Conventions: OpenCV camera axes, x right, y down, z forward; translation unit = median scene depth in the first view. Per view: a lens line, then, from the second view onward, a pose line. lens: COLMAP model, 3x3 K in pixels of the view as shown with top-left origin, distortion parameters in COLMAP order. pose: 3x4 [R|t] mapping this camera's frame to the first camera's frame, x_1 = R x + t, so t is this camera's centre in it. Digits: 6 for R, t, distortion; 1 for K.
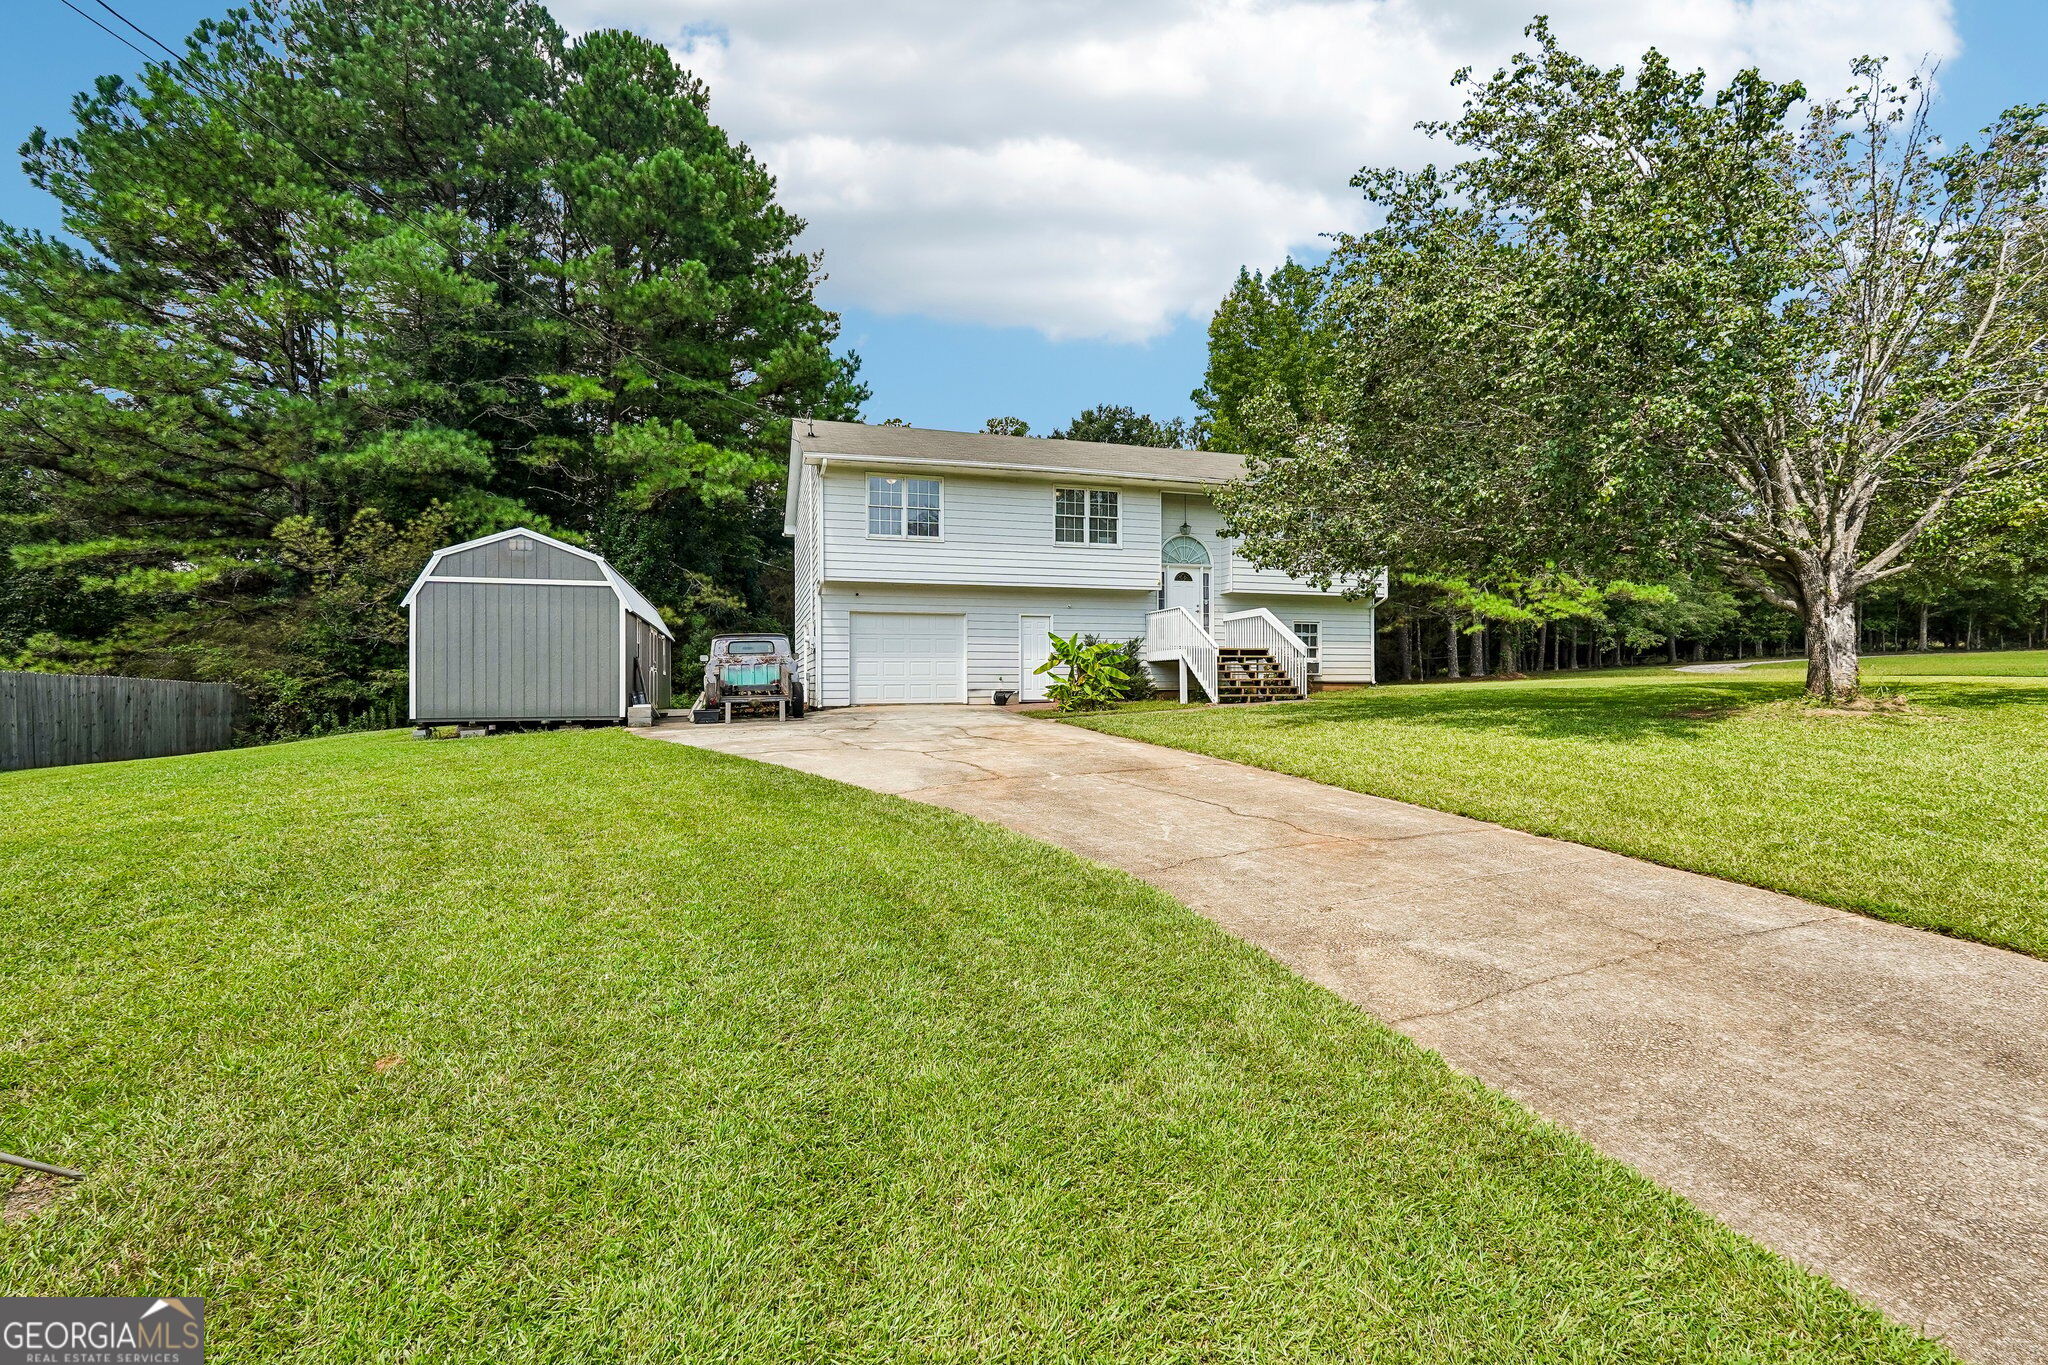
lens RADIAL K [[907.0, 0, 1026.5], [0, 907.0, 679.8], [0, 0, 1]] dist [-0.013414, 0.007894]
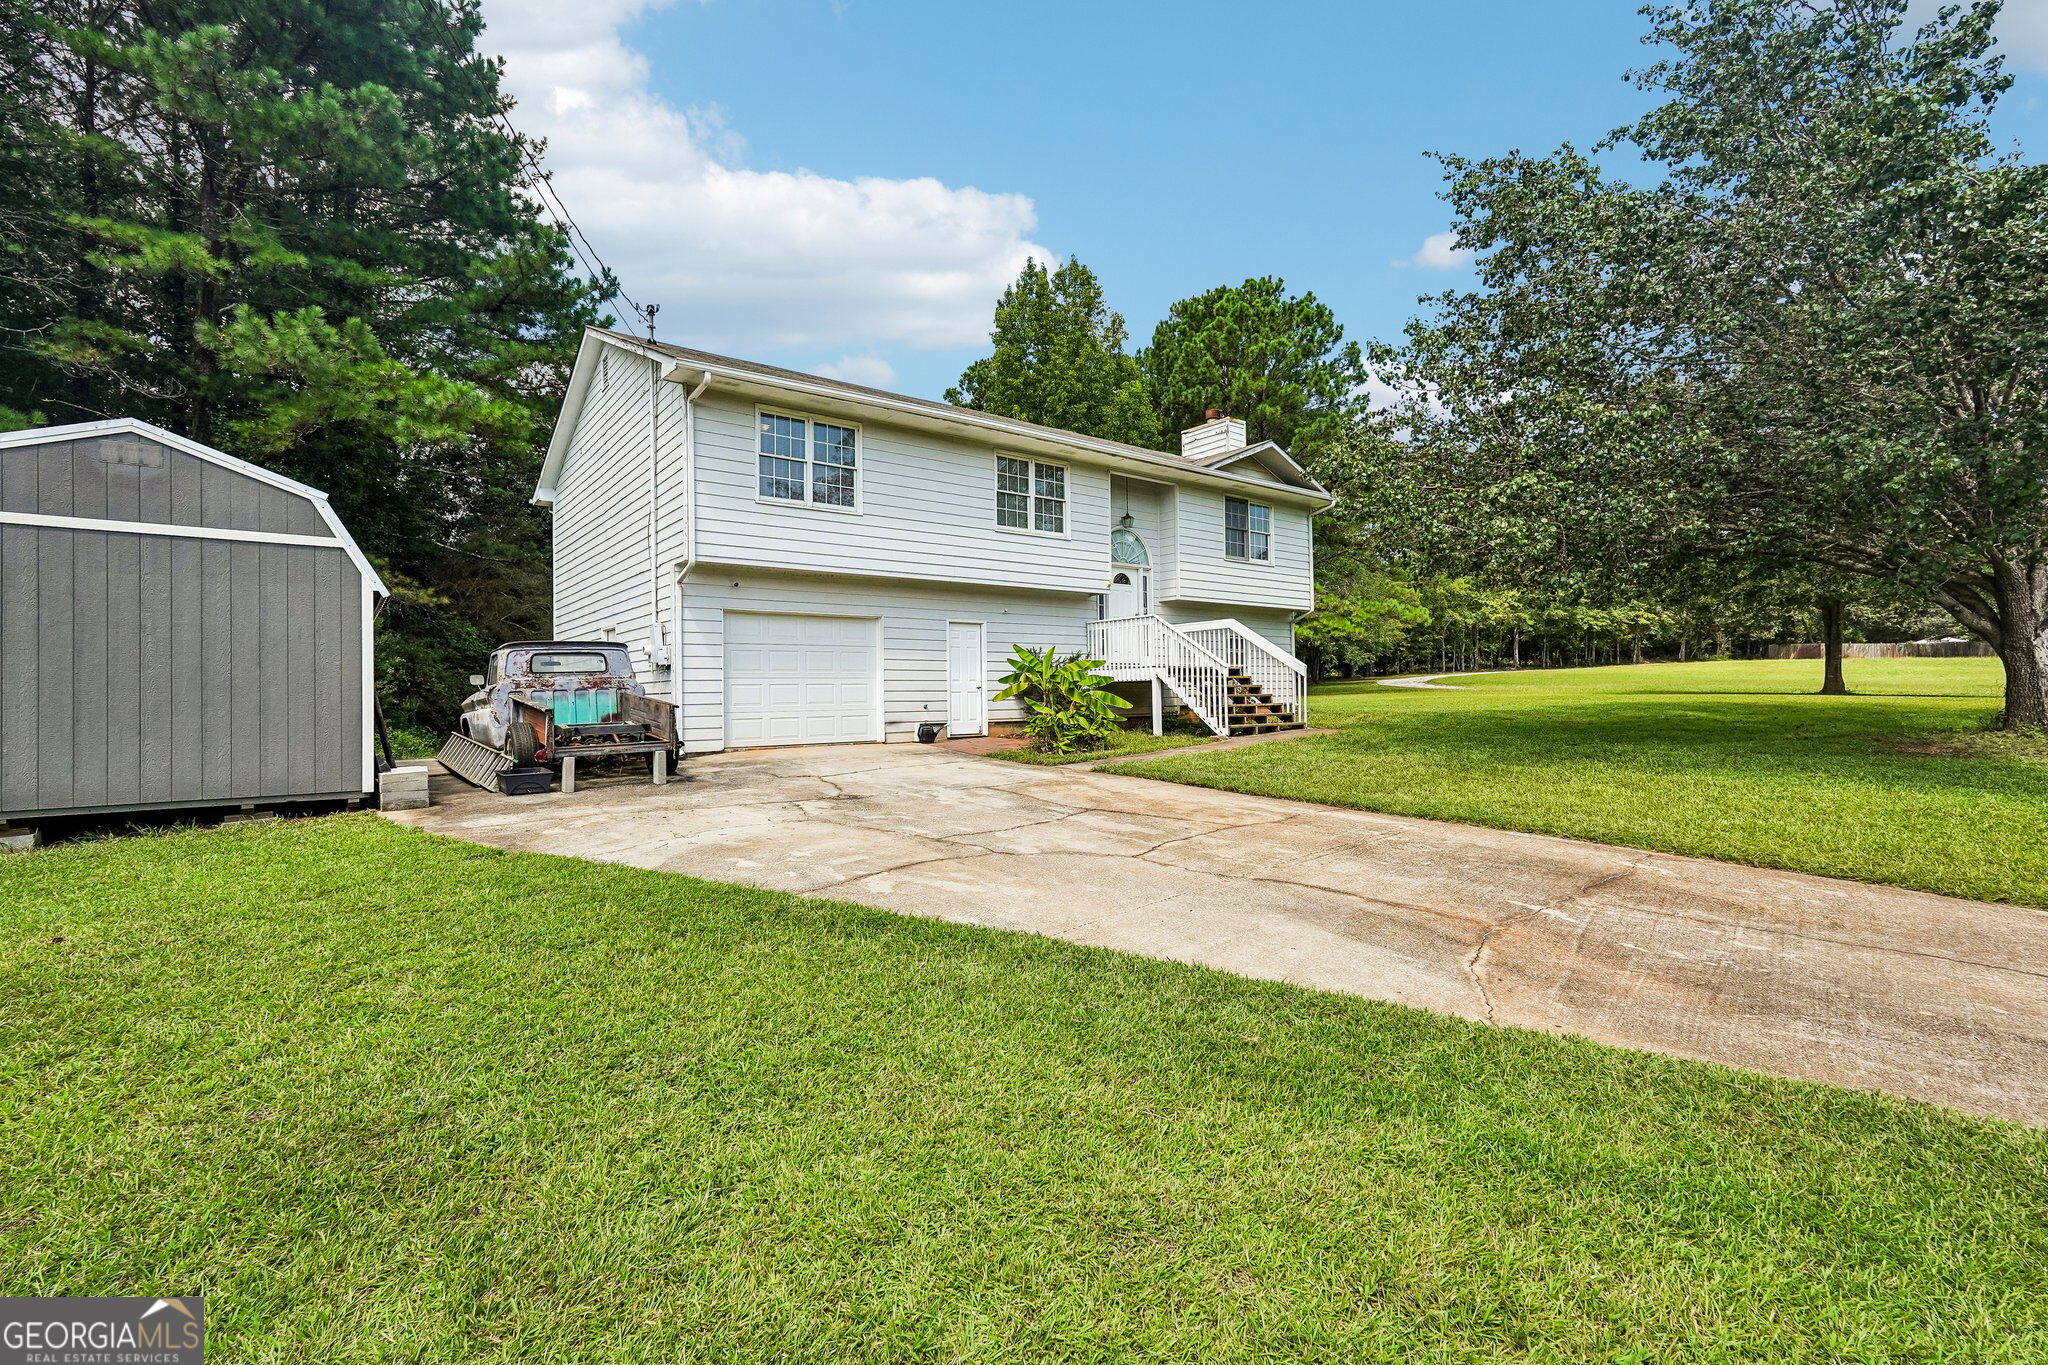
lens RADIAL K [[907.0, 0, 1031.4], [0, 907.0, 688.4], [0, 0, 1]] dist [-0.013414, 0.007894]
pose [[0.936814, -0.004035, 0.349805, -0.199582], [0.005847, 0.999974, -0.004124, -0.012178], [-0.349780, 0.005909, 0.936813, 0.270471]]
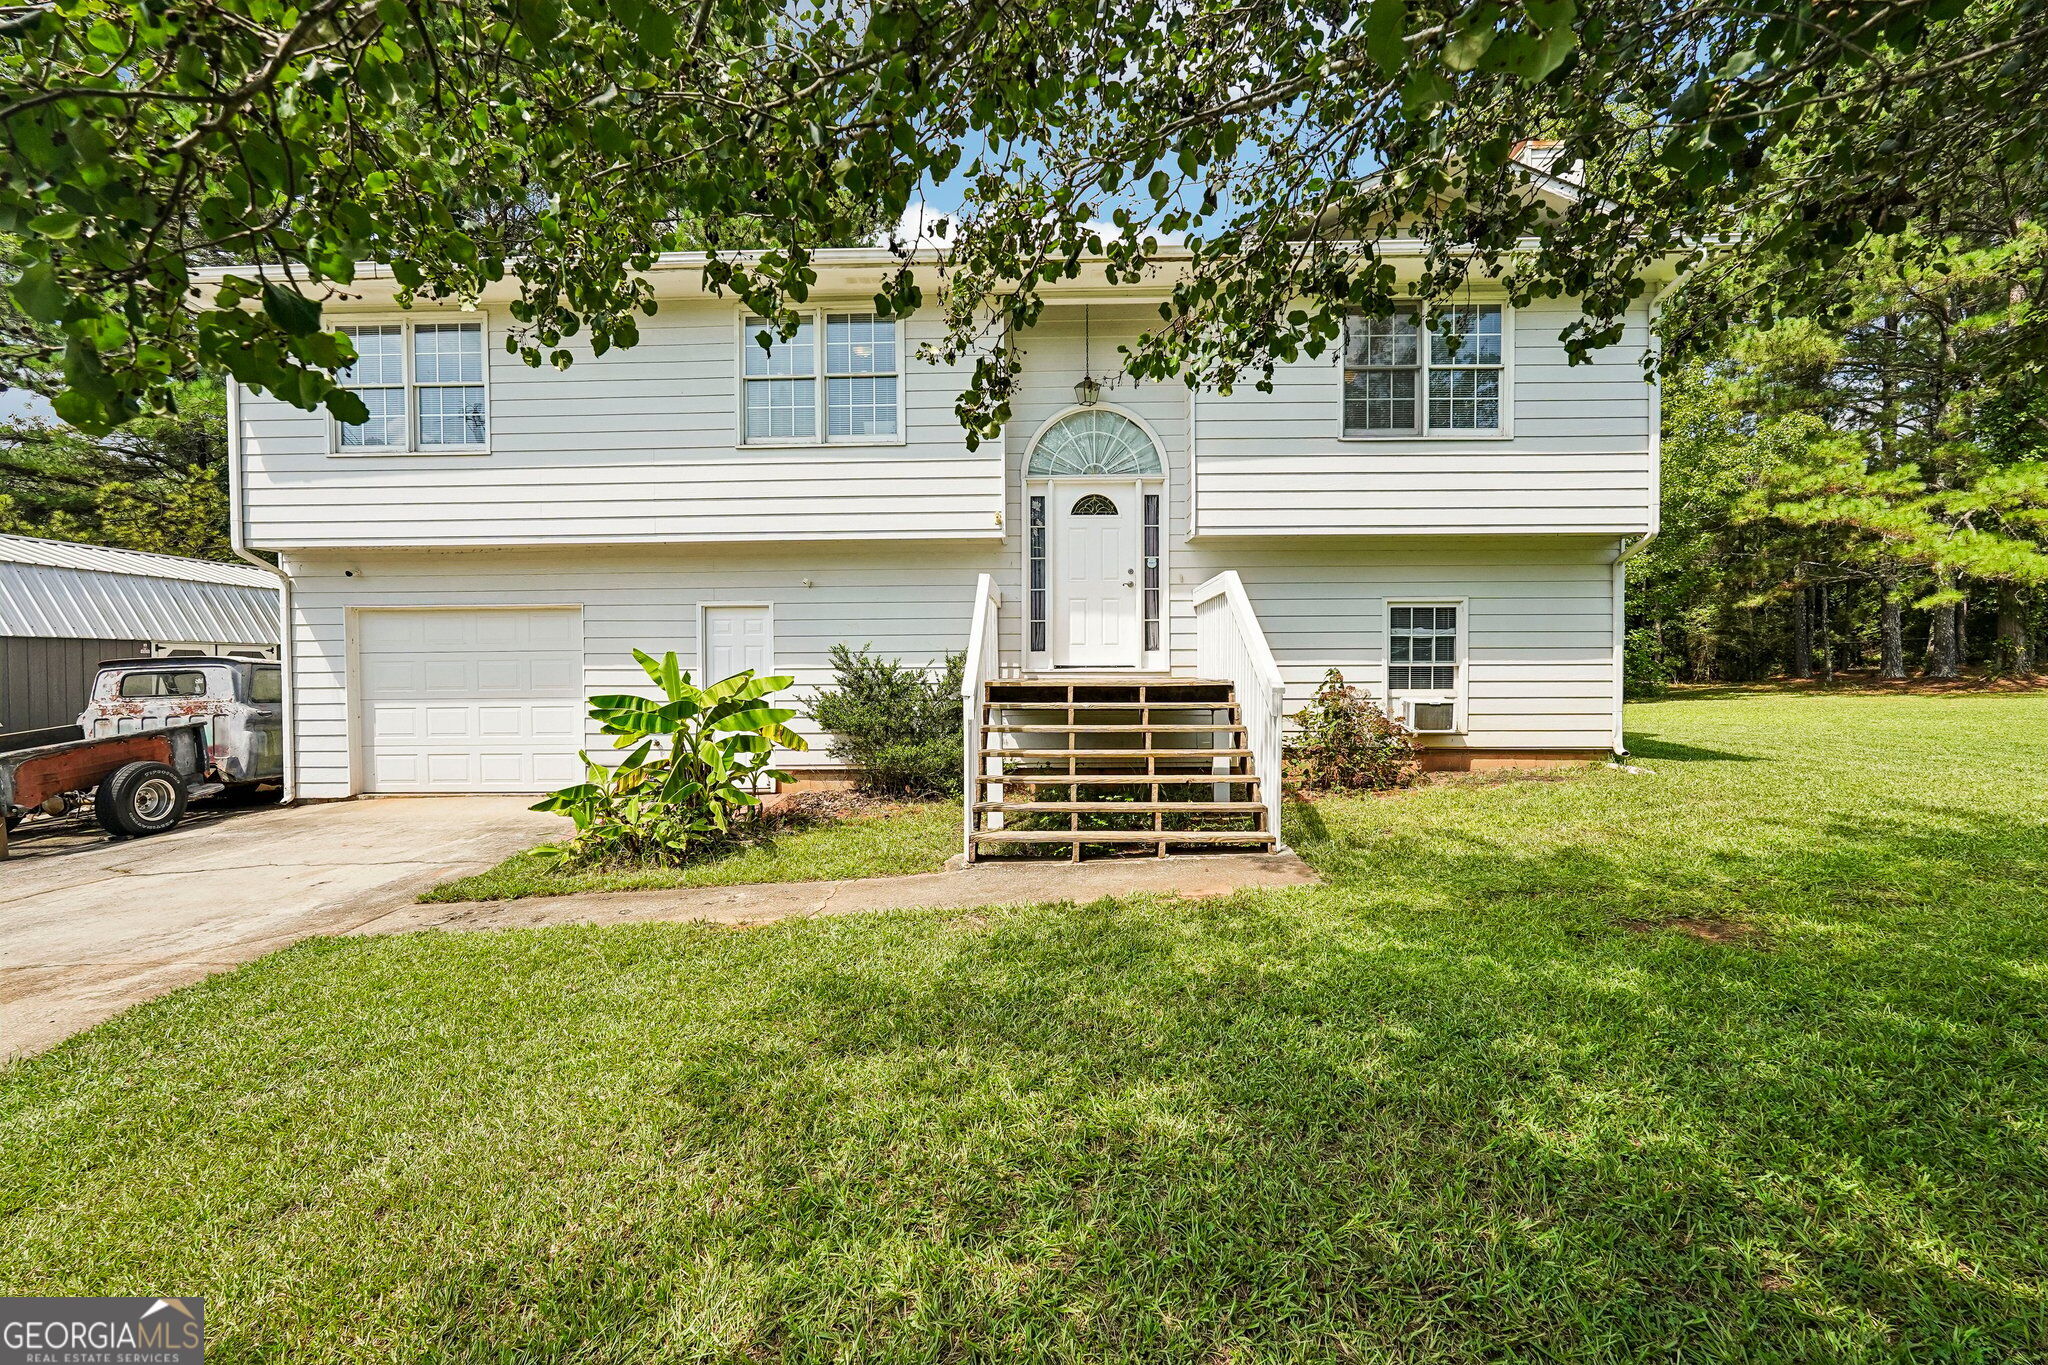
lens RADIAL K [[907.0, 0, 1014.3], [0, 907.0, 698.8], [0, 0, 1]] dist [-0.013414, 0.007894]
pose [[0.945339, 0.008803, -0.325970, 0.289955], [0.004682, 0.999166, 0.040561, -0.041160], [0.326055, -0.039871, 0.944510, 0.601450]]
